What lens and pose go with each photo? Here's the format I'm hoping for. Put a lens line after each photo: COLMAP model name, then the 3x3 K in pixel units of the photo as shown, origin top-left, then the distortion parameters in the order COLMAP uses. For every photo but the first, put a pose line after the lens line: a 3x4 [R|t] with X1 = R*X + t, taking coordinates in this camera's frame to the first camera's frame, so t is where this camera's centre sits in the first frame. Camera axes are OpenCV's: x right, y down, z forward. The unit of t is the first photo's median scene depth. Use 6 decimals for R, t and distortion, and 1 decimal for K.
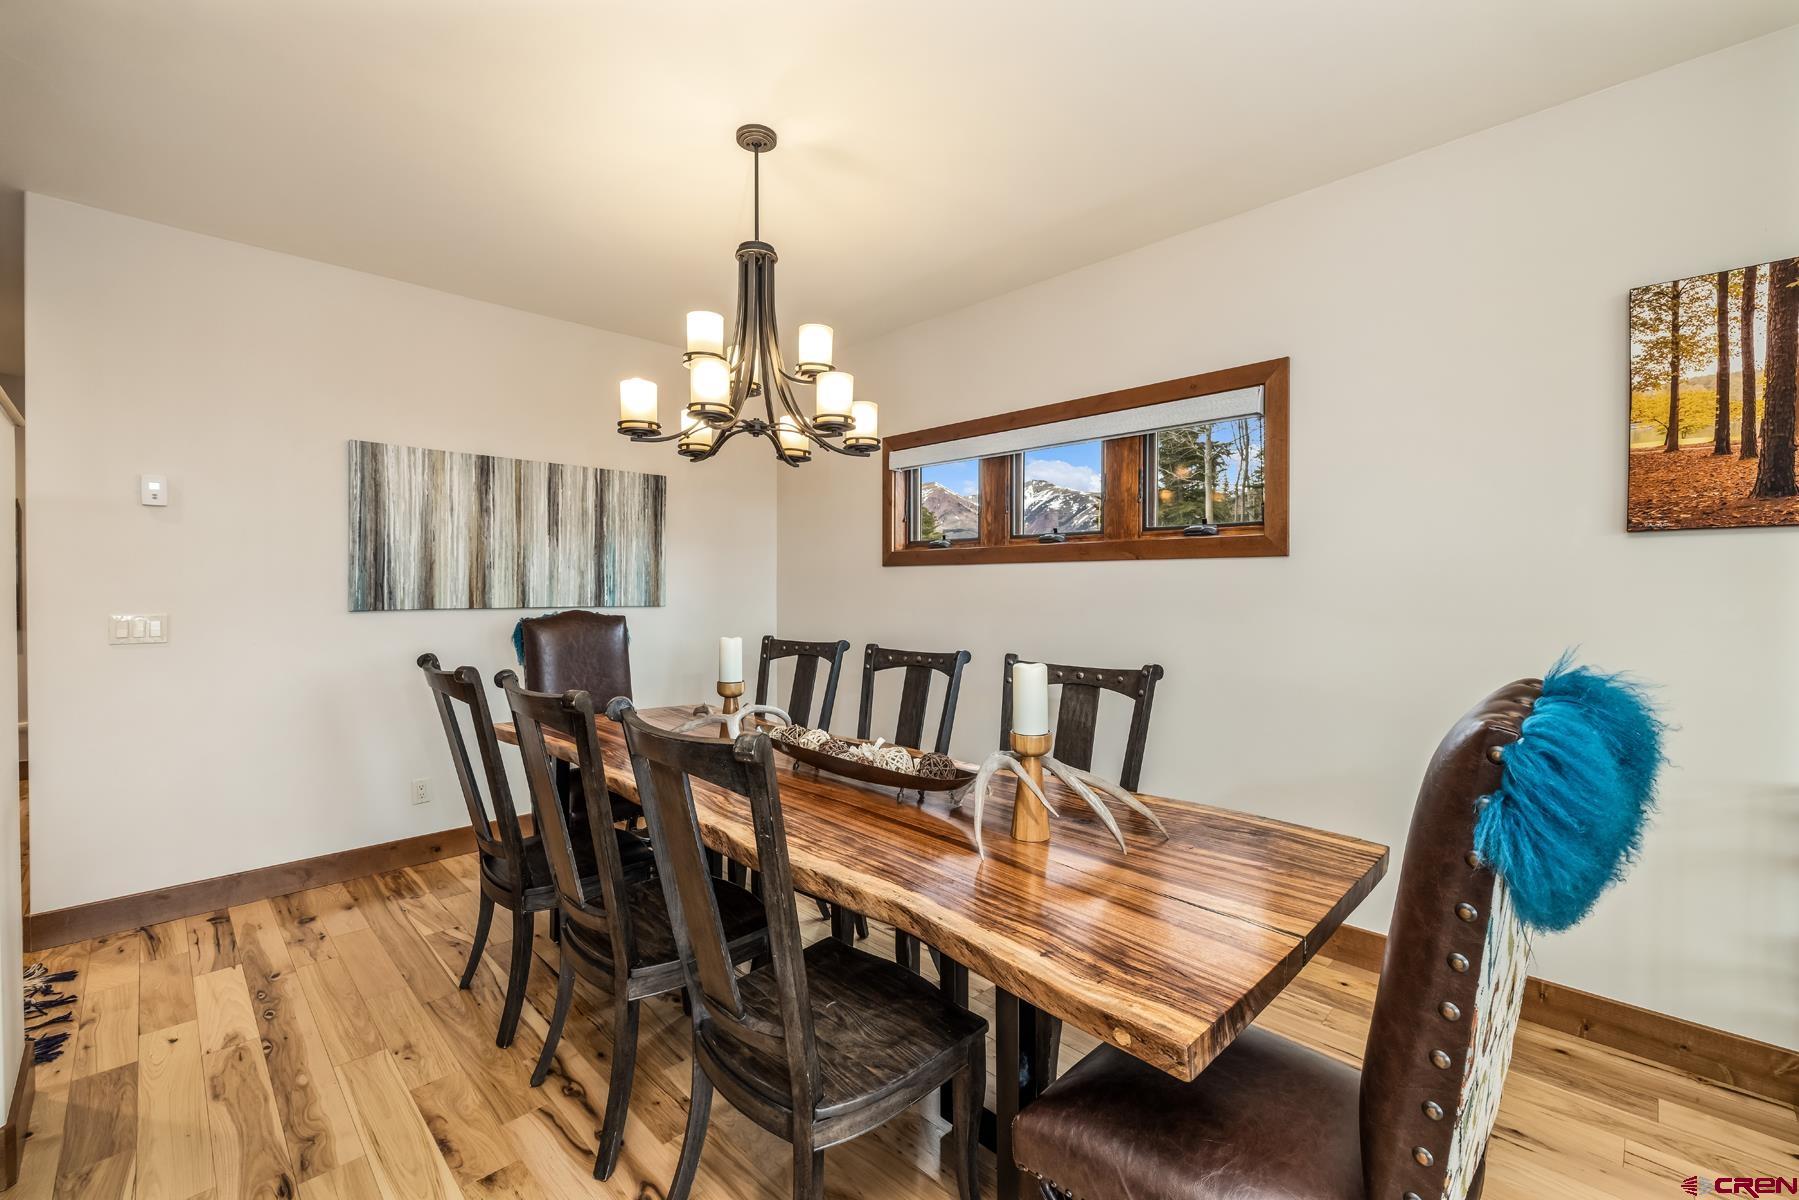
lens RADIAL K [[756.3, 0, 893.5], [0, 756.3, 591.9], [0, 0, 1]] dist [0.000485, -0.000119]
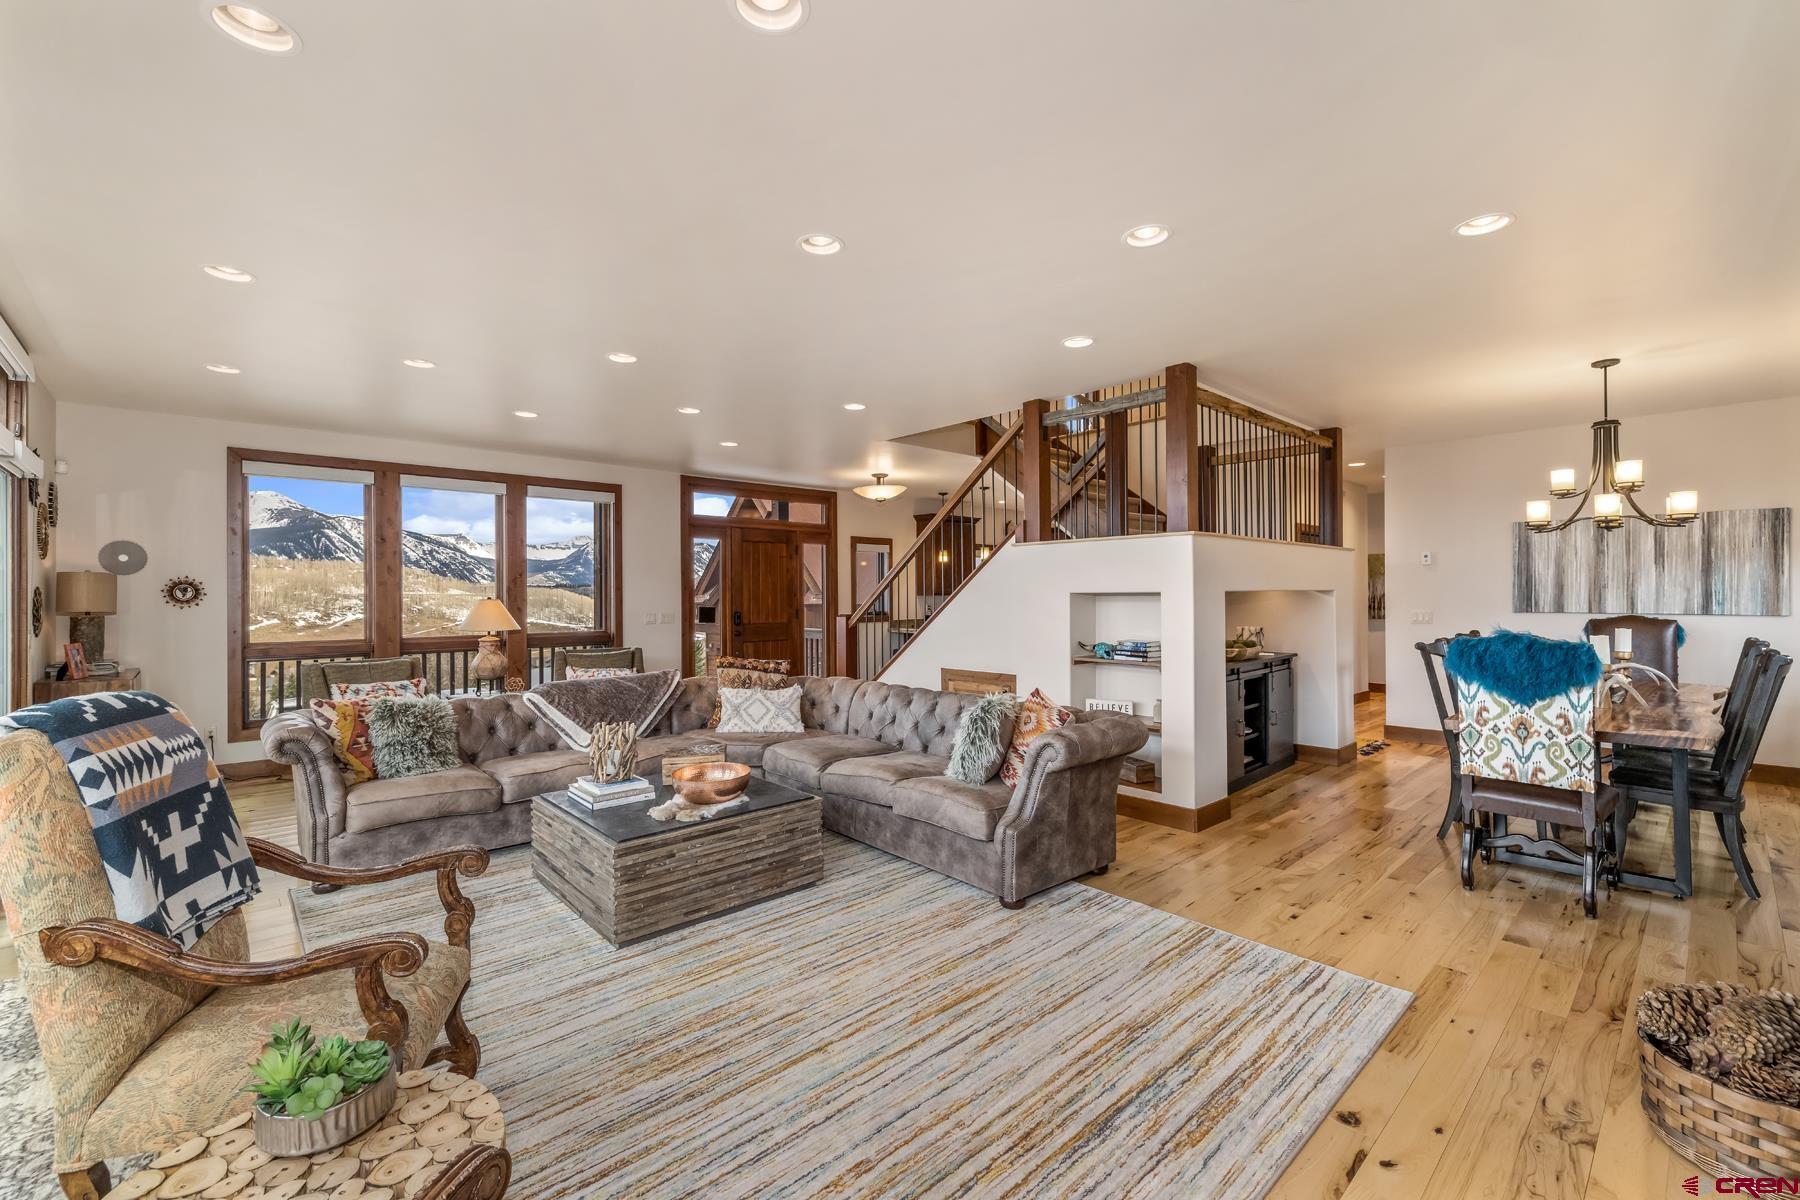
lens RADIAL K [[756.7, 0, 894.0], [0, 756.7, 591.8], [0, 0, 1]] dist [0.000485, -0.000119]
pose [[-0.036293, -0.002481, -0.999338, 1.273234], [-0.002085, 0.999995, -0.002407, -0.018433], [0.999339, 0.001996, -0.036298, -0.500738]]
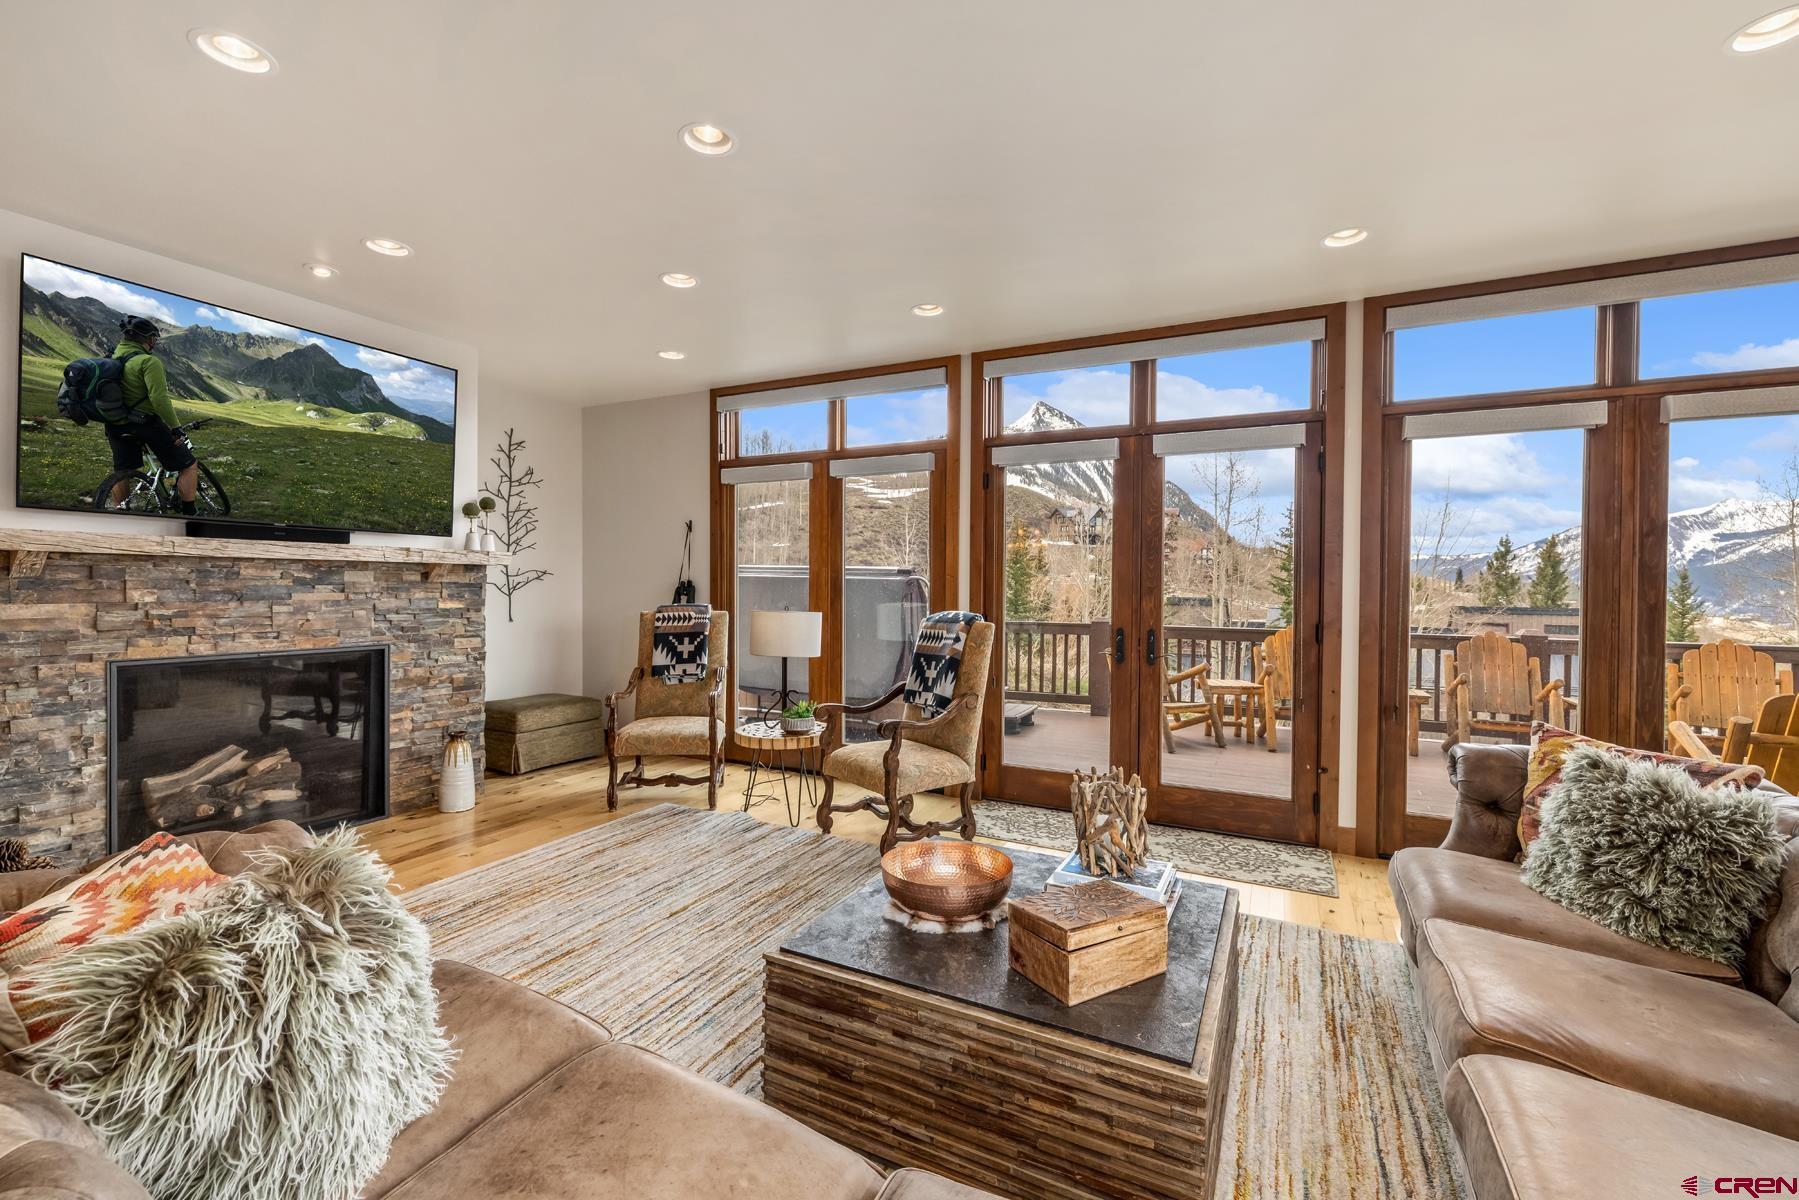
lens RADIAL K [[756.3, 0, 893.5], [0, 756.3, 591.9], [0, 0, 1]] dist [0.000485, -0.000119]
pose [[-0.311140, -0.010370, 0.950307, -0.359475], [-0.000644, 0.999943, 0.010701, 0.005685], [-0.950364, 0.002717, -0.311129, -0.559716]]
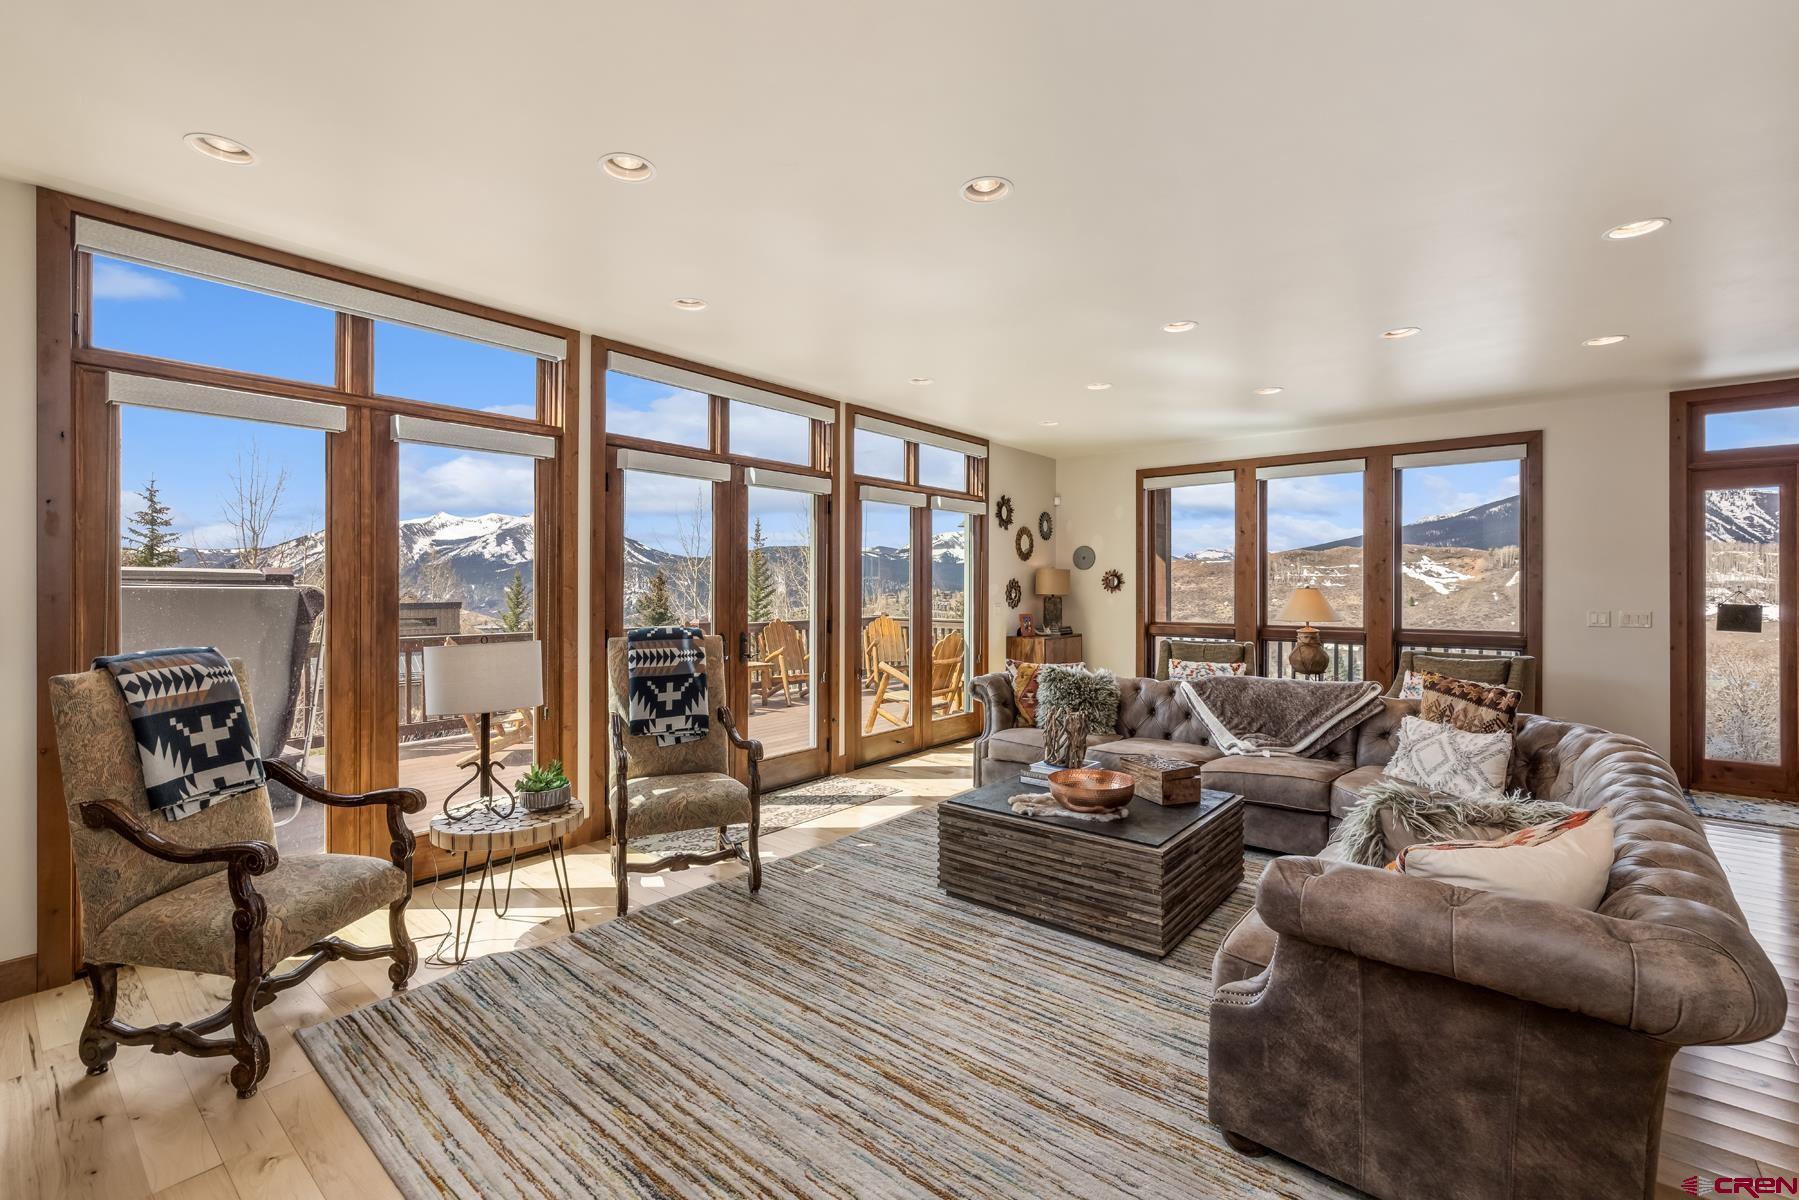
lens RADIAL K [[782.3, 0, 871.5], [0, 782.3, 589.9], [0, 0, 1]] dist [0.002234, 0.000283]
pose [[-0.996334, 0.001891, -0.085531, 0.579018], [0.000826, 0.999922, 0.012483, -0.021659], [0.085548, 0.012367, -0.996257, 0.179159]]
